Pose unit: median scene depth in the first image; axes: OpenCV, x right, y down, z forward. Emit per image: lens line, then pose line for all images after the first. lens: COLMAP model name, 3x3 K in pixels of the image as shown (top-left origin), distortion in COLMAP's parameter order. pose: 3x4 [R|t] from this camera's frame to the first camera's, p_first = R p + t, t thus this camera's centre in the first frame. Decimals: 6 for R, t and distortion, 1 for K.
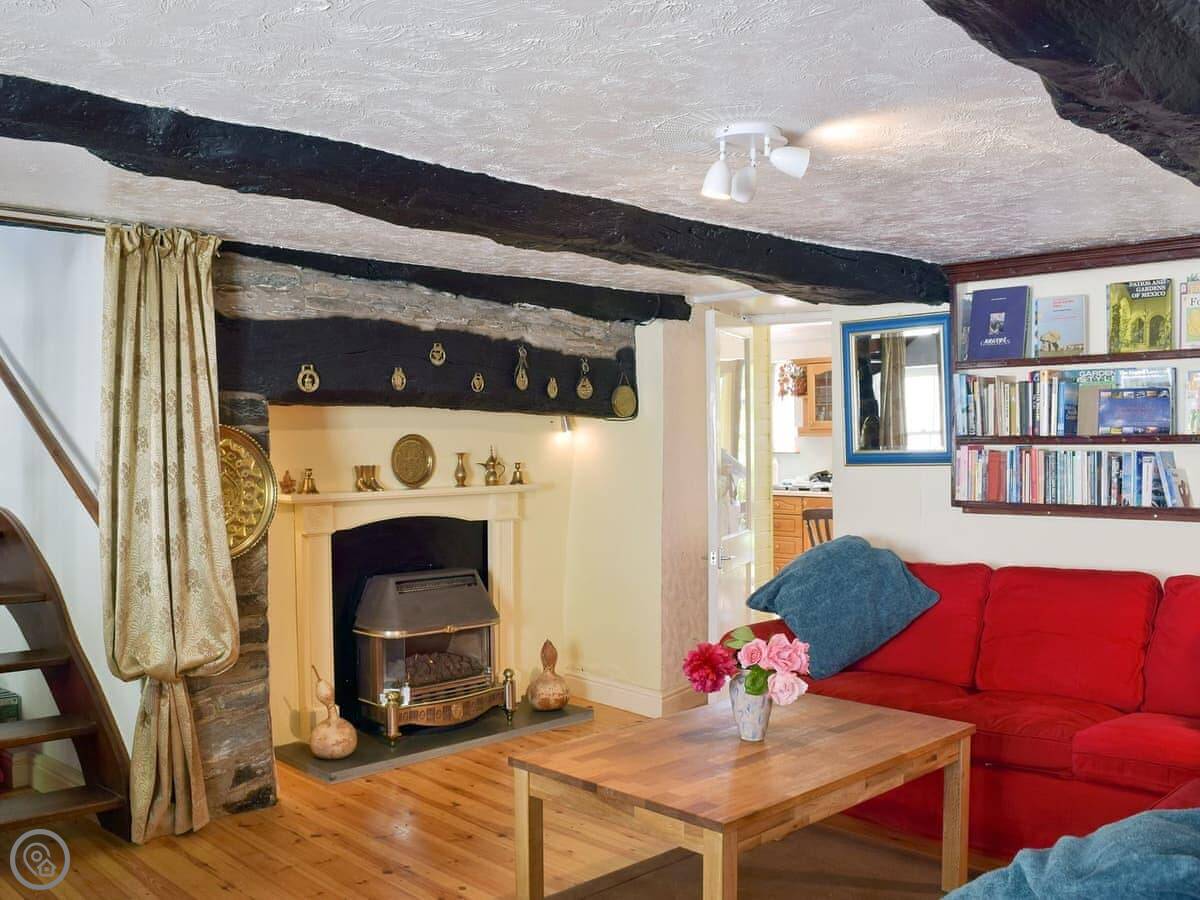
lens RADIAL K [[1094.8, 0, 600.0], [0, 1094.8, 450.0], [0, 0, 1]] dist [-0.083623, 0.018514]
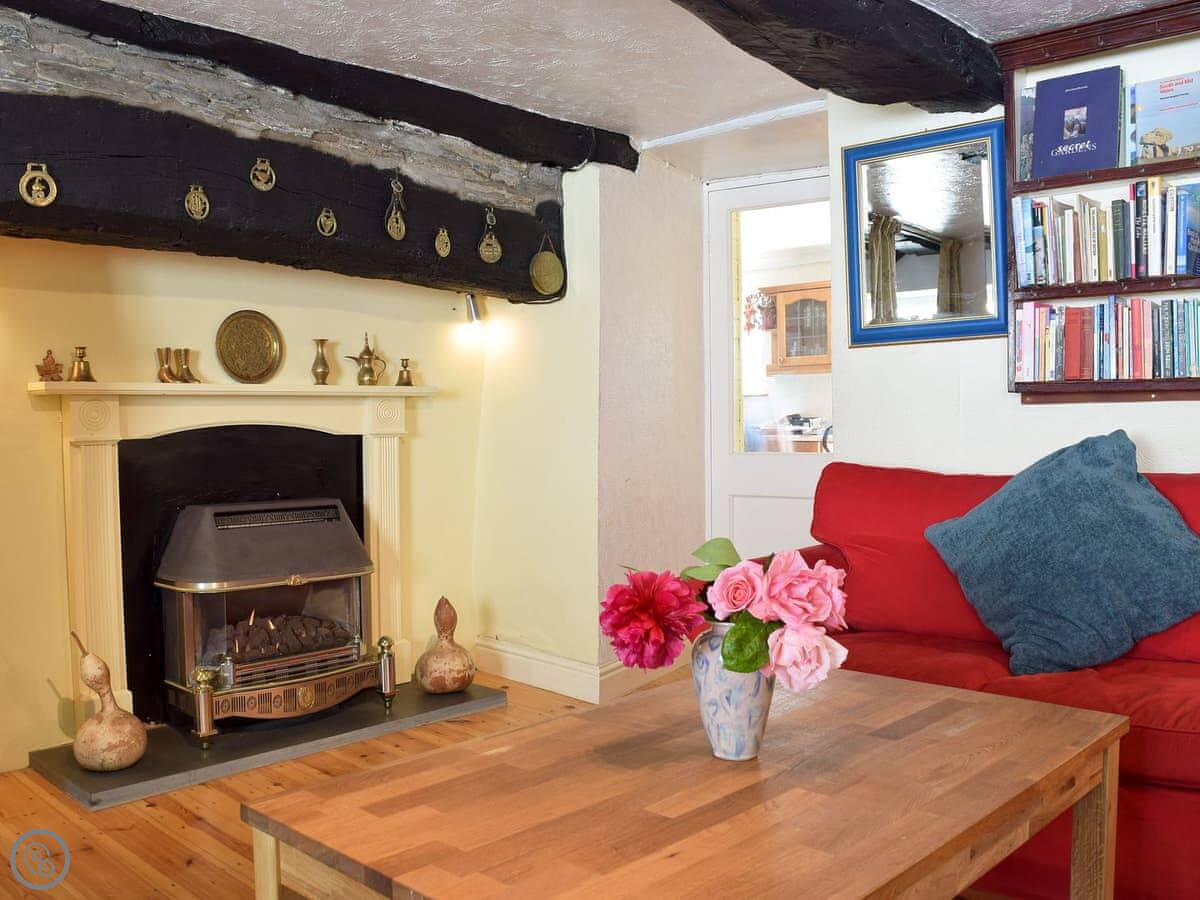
lens RADIAL K [[1050.8, 0, 622.7], [0, 1050.8, 432.6], [0, 0, 1]] dist [-0.076094, 0.007063]
pose [[0.998548, -0.004190, 0.053704, 0.040494], [0.004193, 0.999991, 0.000066, 0.074749], [-0.053704, 0.000159, 0.998557, 0.340464]]
